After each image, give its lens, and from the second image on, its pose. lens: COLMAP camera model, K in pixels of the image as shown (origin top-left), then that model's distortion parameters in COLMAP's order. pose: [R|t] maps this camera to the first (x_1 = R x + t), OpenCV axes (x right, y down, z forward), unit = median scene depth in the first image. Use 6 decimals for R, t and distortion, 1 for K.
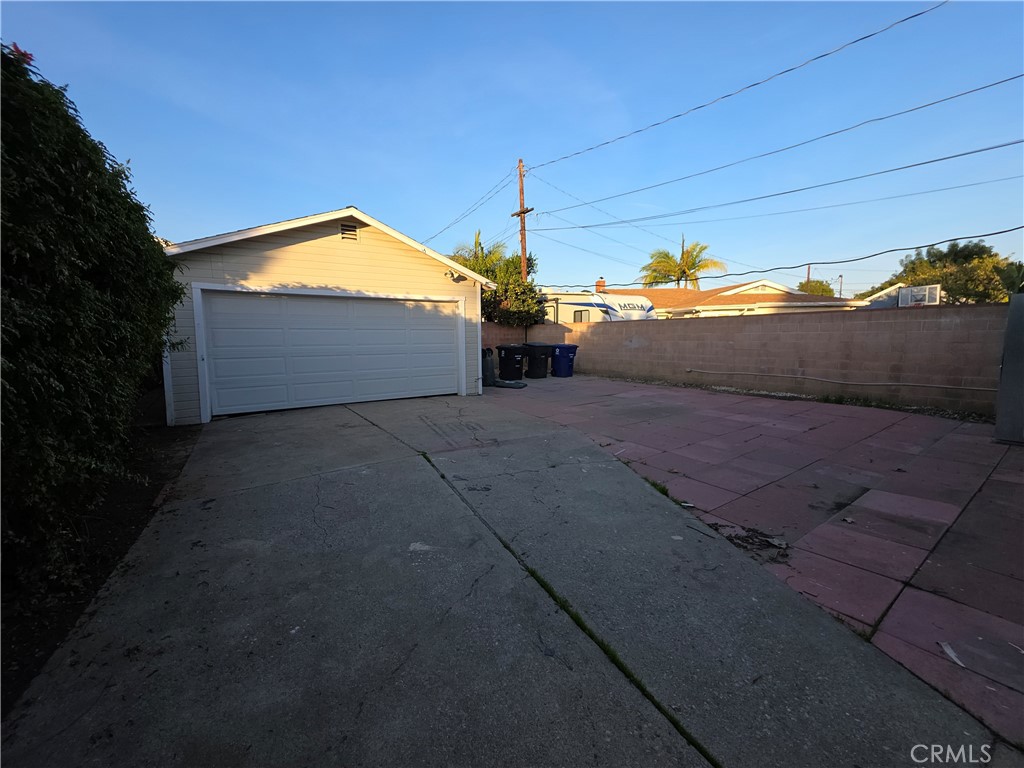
lens RADIAL K [[408.3, 0, 513.3], [0, 408.3, 383.4], [0, 0, 1]] dist [0.004488, 0.000379]
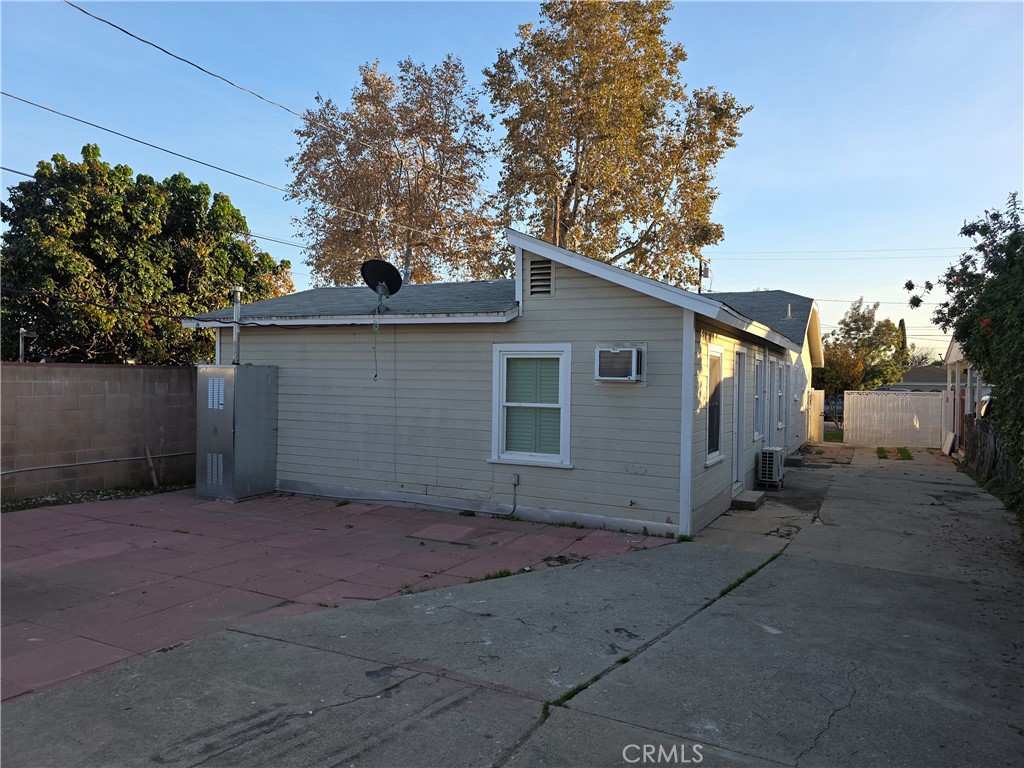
lens RADIAL K [[687.0, 0, 511.7], [0, 687.0, 386.3], [0, 0, 1]] dist [-0.004158, -0.012380]
pose [[-0.460478, 0.000944, 0.887670, -1.143387], [0.104208, 0.993142, 0.053001, -0.272437], [-0.881533, 0.116908, -0.457419, 1.818038]]
